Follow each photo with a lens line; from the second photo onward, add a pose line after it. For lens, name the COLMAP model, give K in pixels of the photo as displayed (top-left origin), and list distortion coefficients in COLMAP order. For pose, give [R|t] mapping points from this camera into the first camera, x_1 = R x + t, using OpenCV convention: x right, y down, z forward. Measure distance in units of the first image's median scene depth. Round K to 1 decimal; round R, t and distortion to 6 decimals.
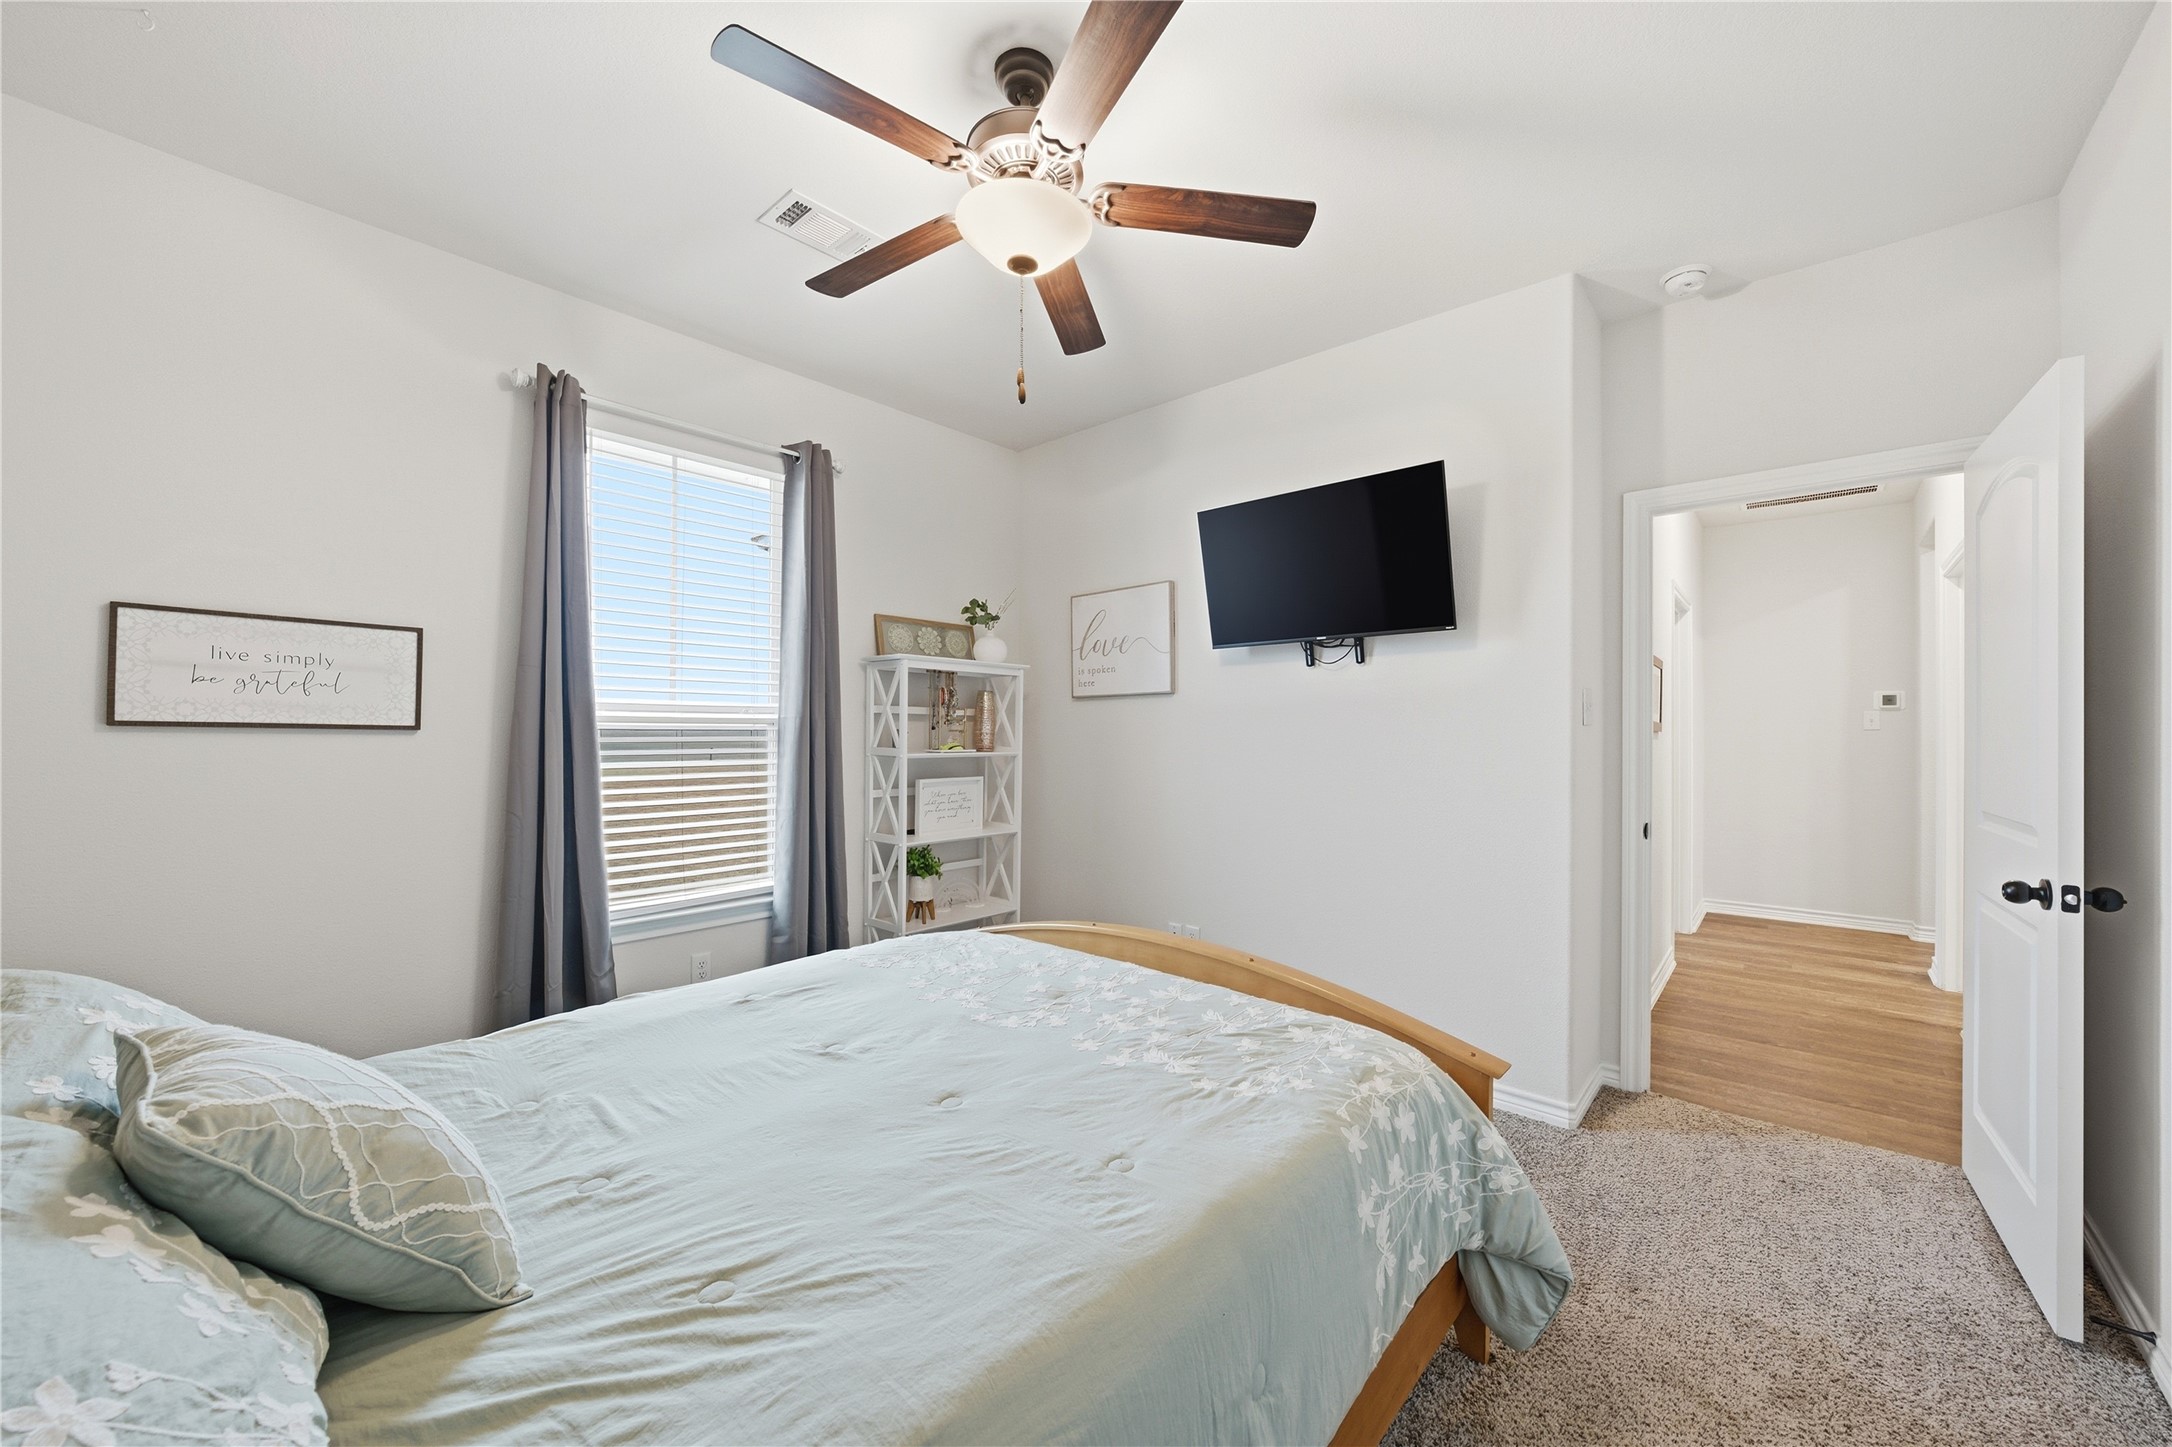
lens RADIAL K [[828.0, 0, 1086.0], [0, 828.0, 723.5], [0, 0, 1]] dist [-0.002995, -0.000138]
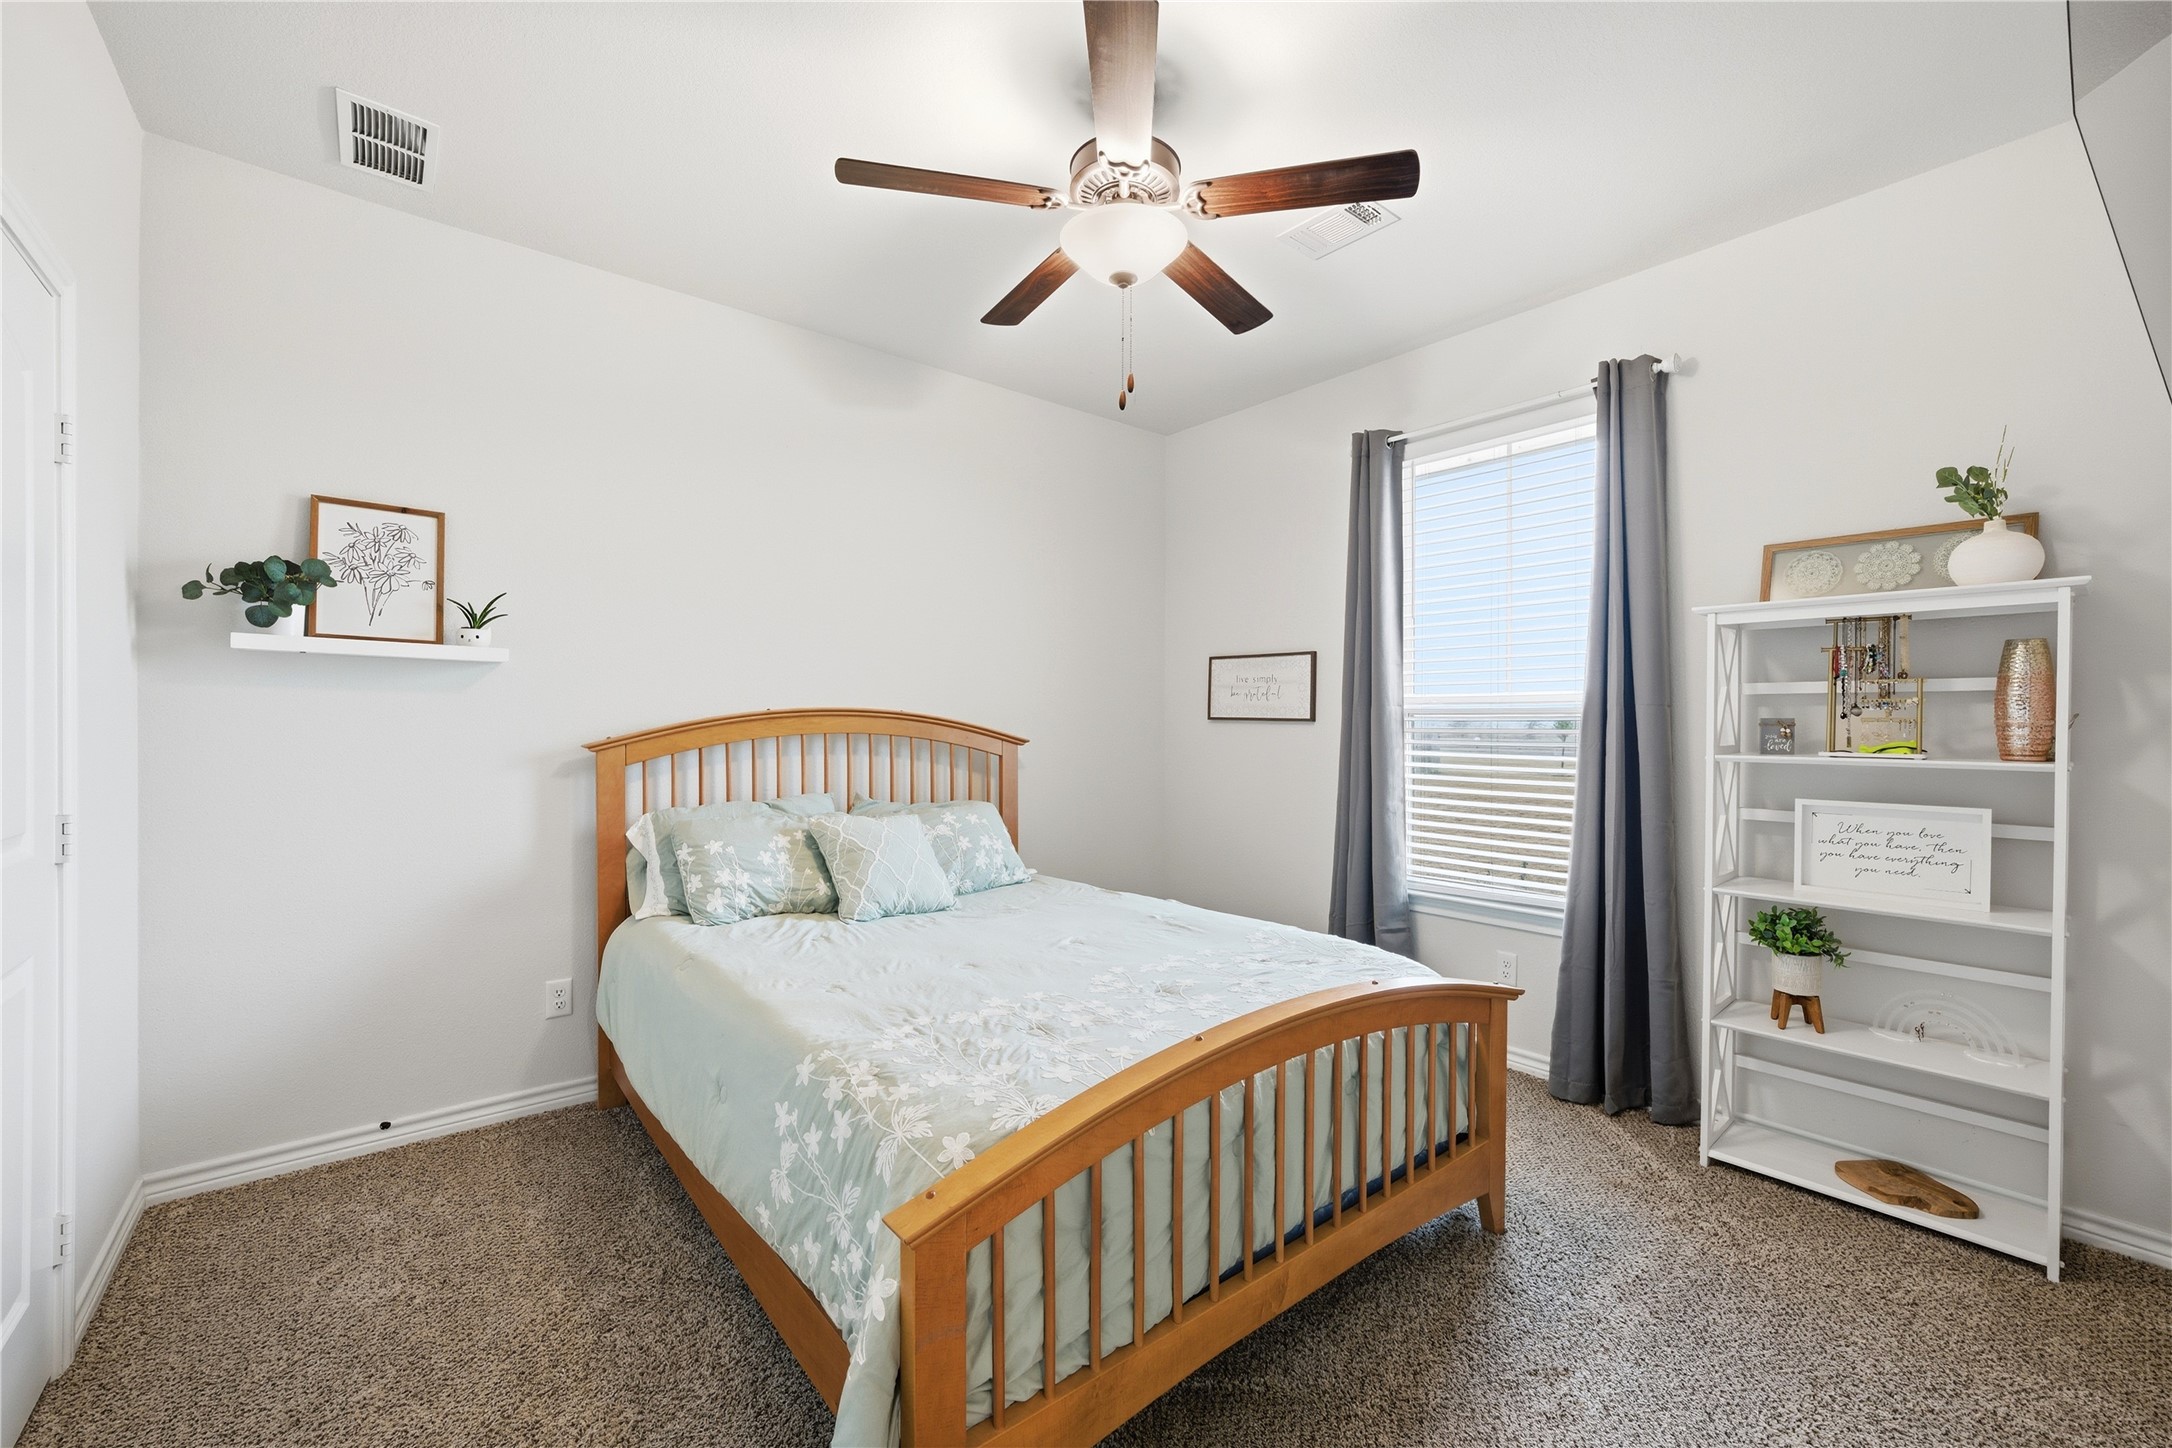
lens RADIAL K [[880.6, 0, 1093.3], [0, 880.6, 733.1], [0, 0, 1]] dist [0.000788, -0.000058]
pose [[-0.162801, 0.007498, -0.986630, 0.800627], [0.005881, 0.999961, 0.006629, 0.016139], [0.986641, -0.004723, -0.162839, 0.871347]]
